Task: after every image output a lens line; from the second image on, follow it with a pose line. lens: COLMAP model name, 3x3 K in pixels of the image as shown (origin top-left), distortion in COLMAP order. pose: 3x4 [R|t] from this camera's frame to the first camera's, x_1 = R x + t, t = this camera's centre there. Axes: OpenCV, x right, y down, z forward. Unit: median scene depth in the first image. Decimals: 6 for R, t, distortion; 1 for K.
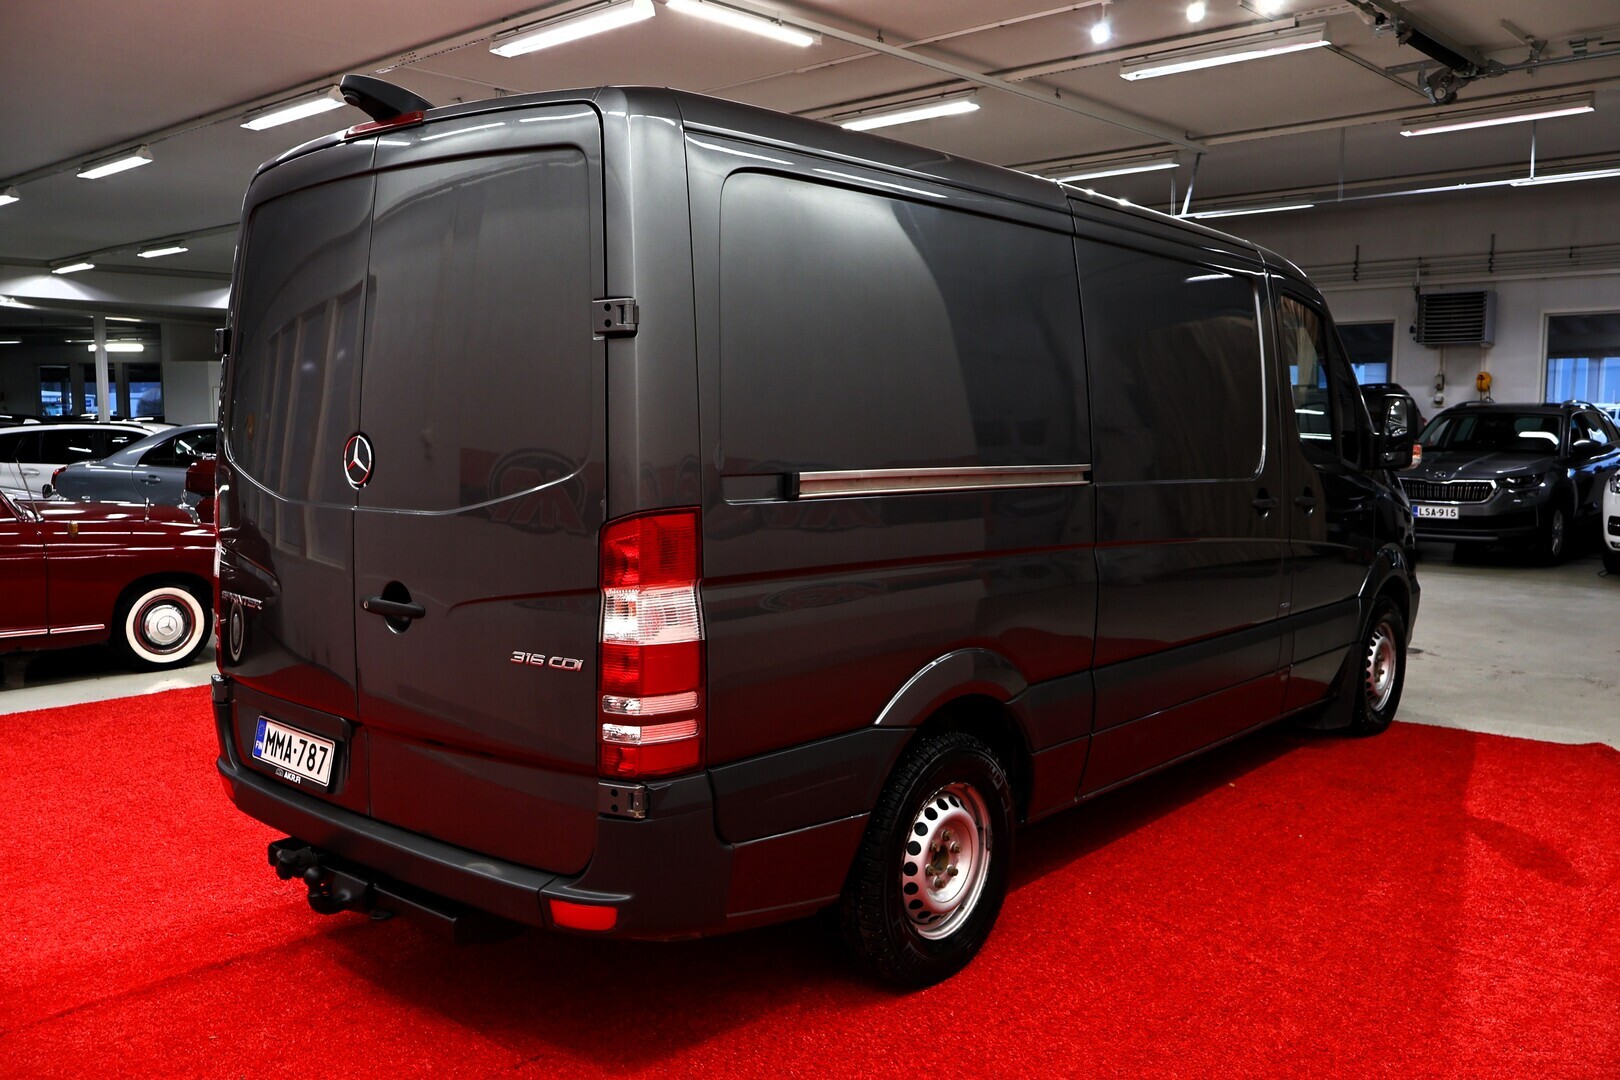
lens RADIAL K [[1381.1, 0, 810.0], [0, 1381.1, 540.0], [0, 0, 1]] dist [-0.001317, 0.000249]
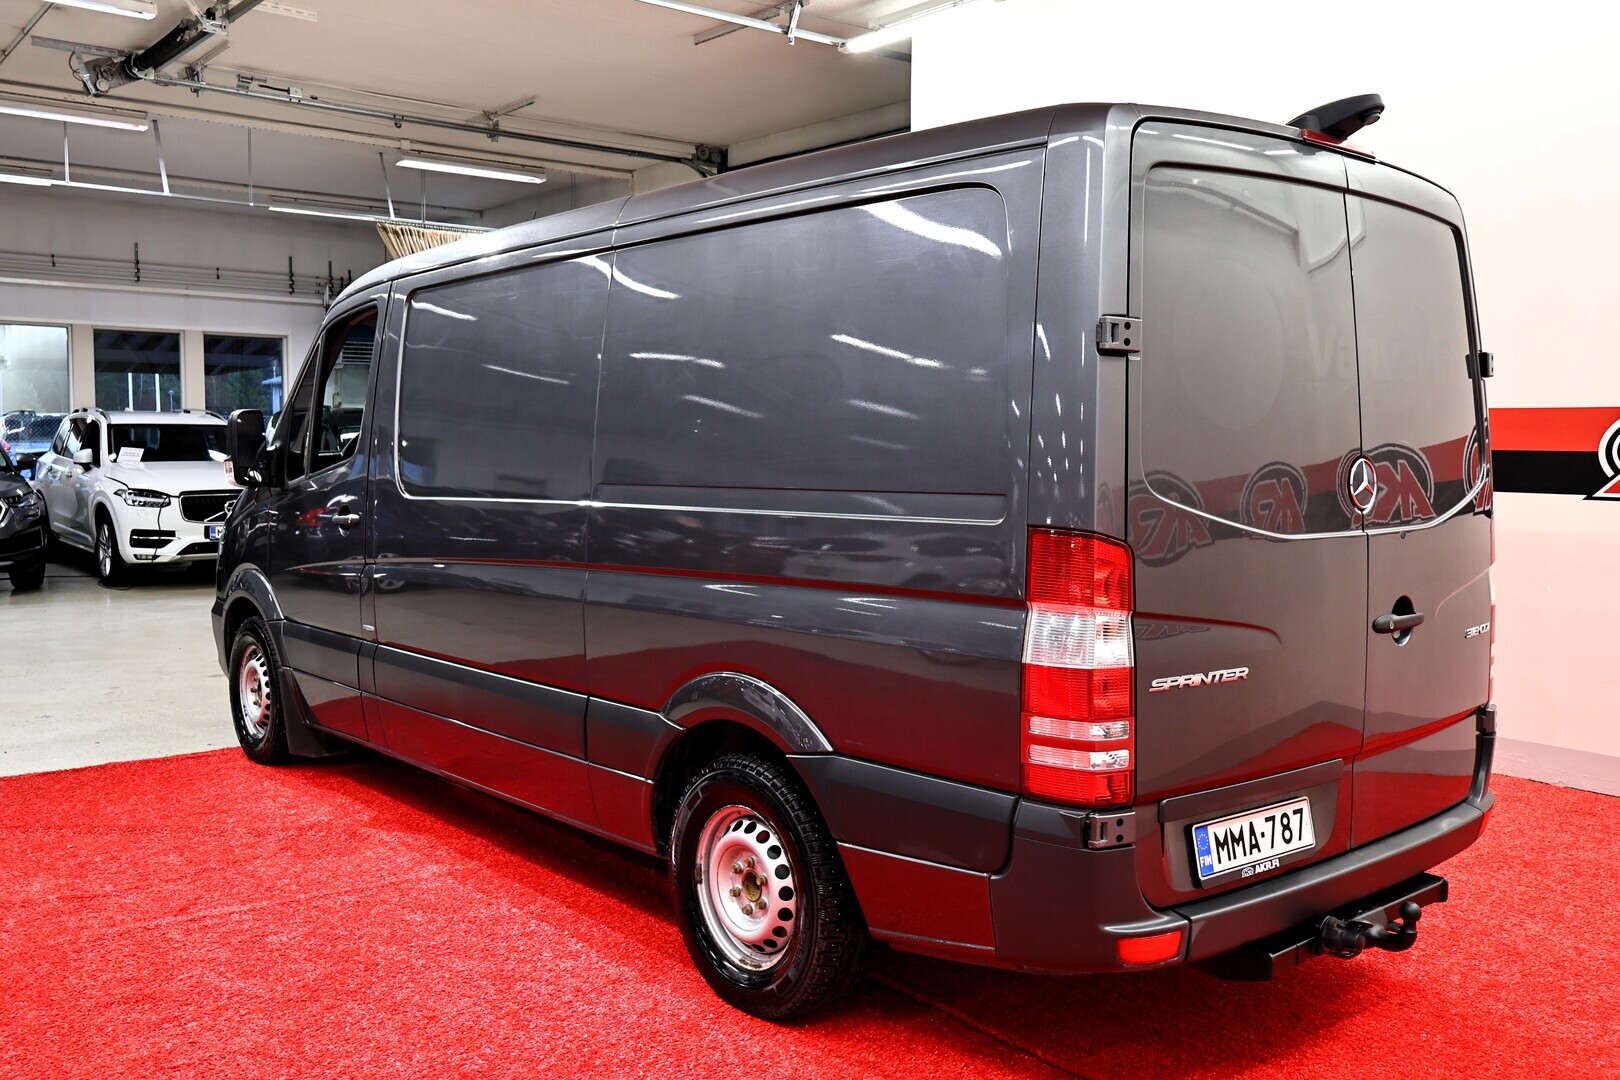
lens RADIAL K [[1449.0, 0, 810.5], [0, 1449.0, 521.0], [0, 0, 1]] dist [-0.001419, 0.005196]
pose [[0.121953, -0.056750, 0.990912, -1.221666], [0.081998, 0.995527, 0.046922, -0.096279], [-0.989143, 0.075530, 0.126061, 1.107411]]
